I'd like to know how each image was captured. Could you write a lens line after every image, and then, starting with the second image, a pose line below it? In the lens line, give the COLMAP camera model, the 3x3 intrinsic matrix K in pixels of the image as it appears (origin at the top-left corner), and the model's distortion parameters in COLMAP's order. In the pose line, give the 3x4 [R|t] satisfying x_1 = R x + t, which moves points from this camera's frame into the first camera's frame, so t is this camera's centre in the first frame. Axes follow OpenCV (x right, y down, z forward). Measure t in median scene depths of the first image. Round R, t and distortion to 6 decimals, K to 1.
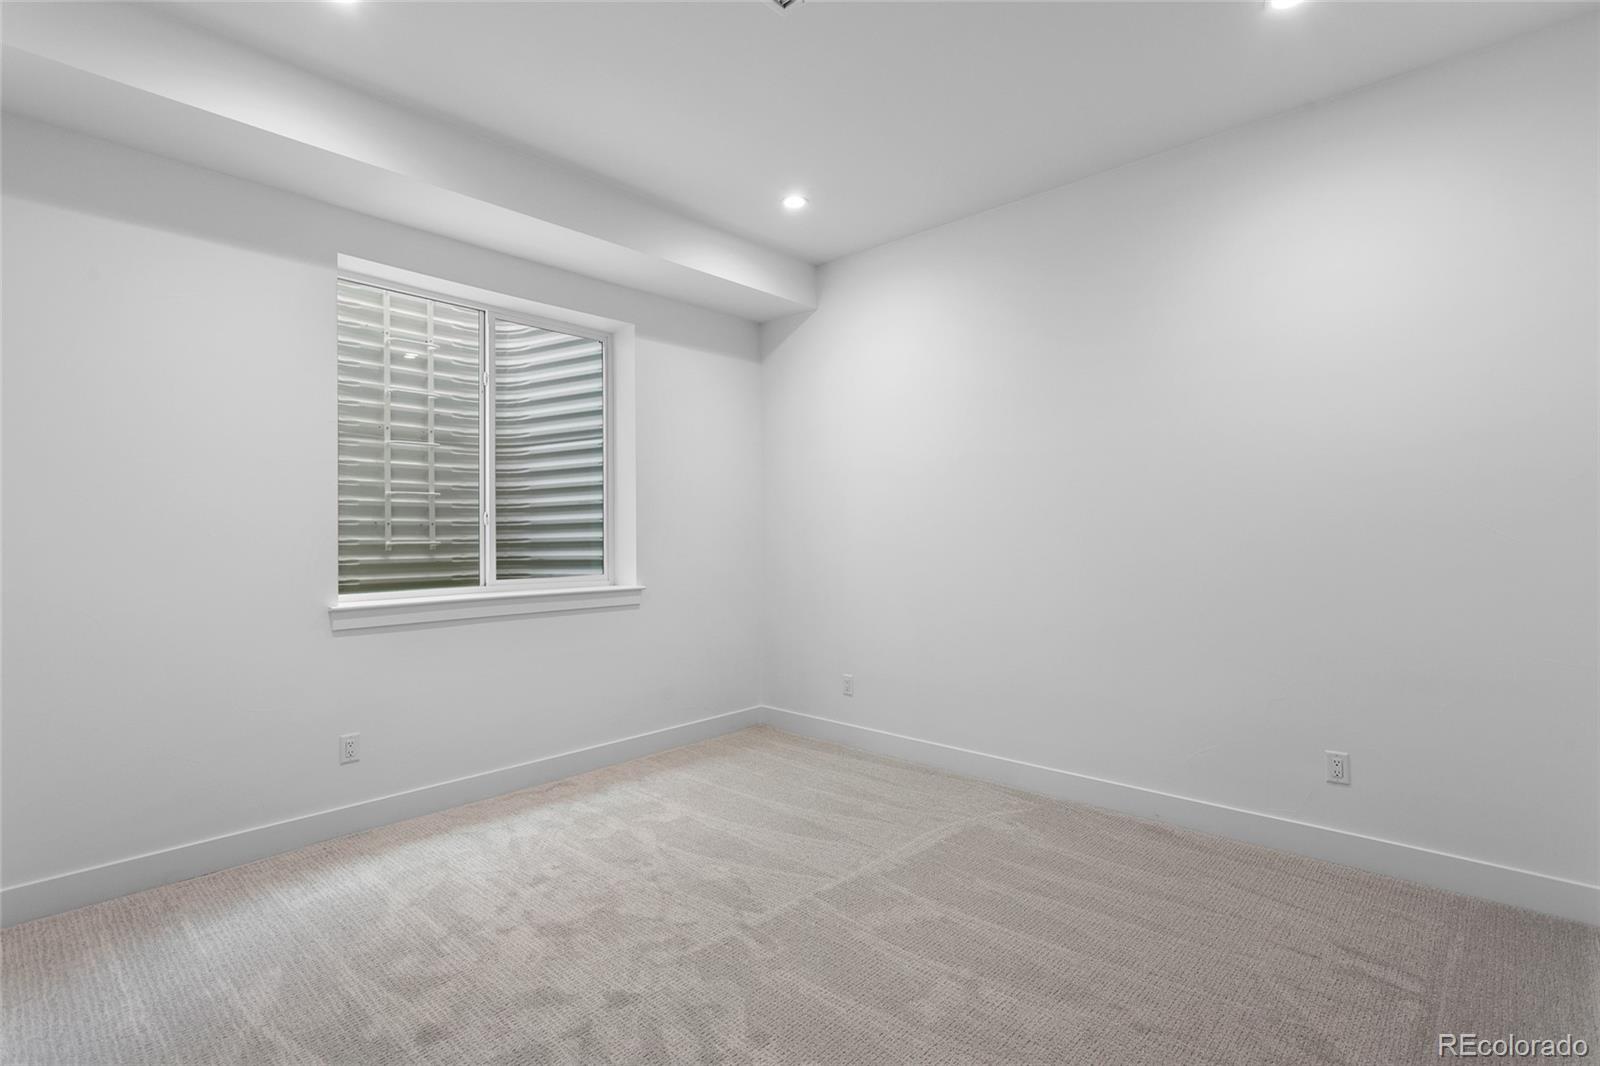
lens RADIAL K [[766.2, 0, 799.9], [0, 766.2, 545.9], [0, 0, 1]] dist [-0.002984, 0.004140]
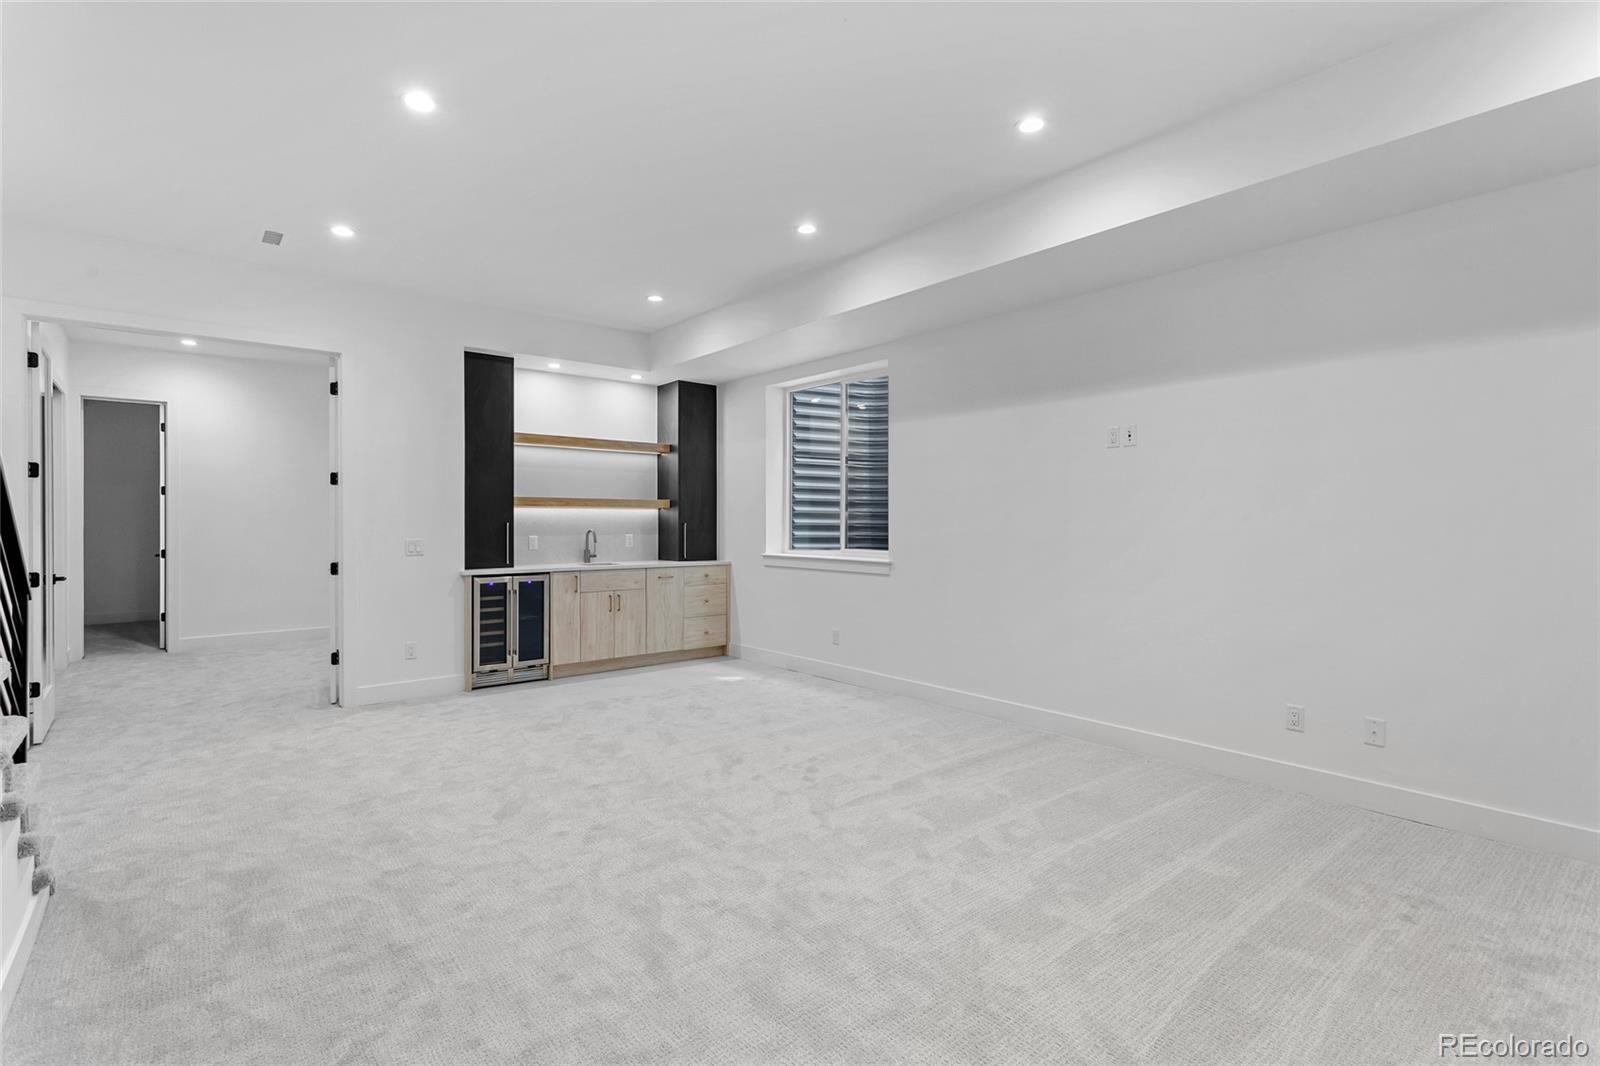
lens RADIAL K [[766.2, 0, 794.7], [0, 766.2, 525.7], [0, 0, 1]] dist [-0.002984, 0.004140]
pose [[-0.142589, 0.013407, -0.989691, 1.057357], [-0.007341, 0.999866, 0.014602, -0.022995], [0.989755, 0.009347, -0.142472, 0.989409]]
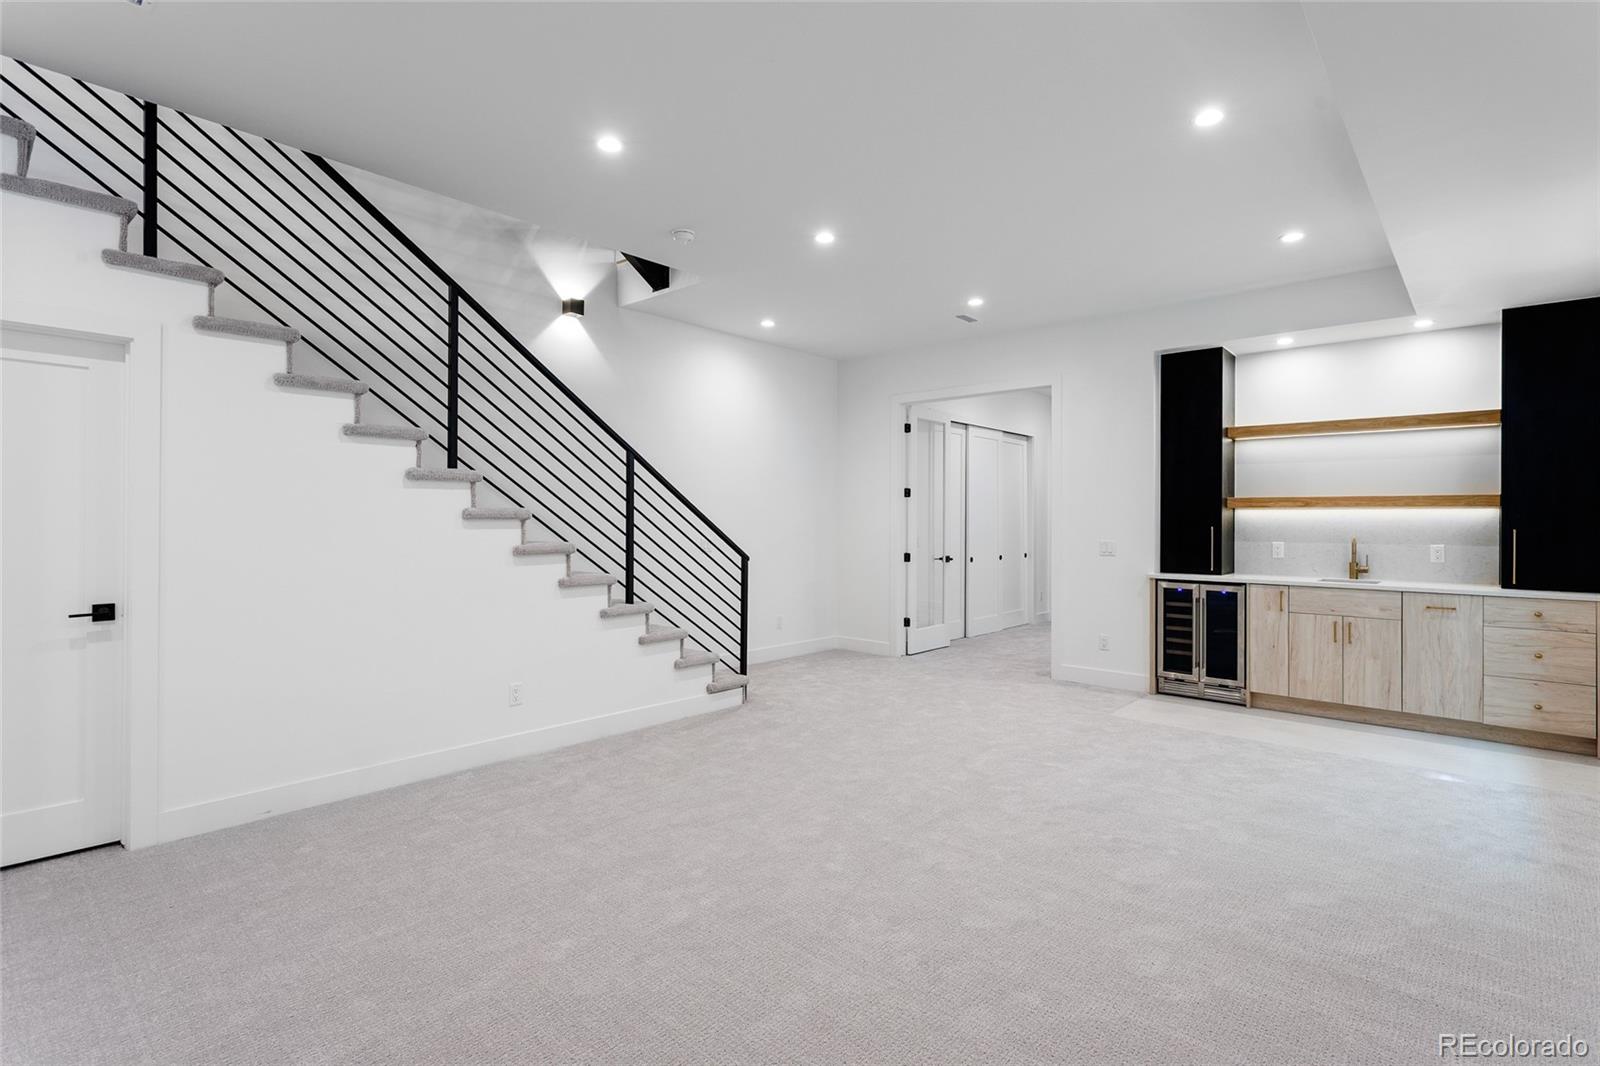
lens RADIAL K [[766.2, 0, 800.5], [0, 766.2, 526.1], [0, 0, 1]] dist [-0.002984, 0.004140]
pose [[-0.999992, 0.001680, -0.003639, 0.469438], [0.001632, 0.999912, 0.013173, -0.023090], [0.003661, 0.013167, -0.999907, 1.551603]]
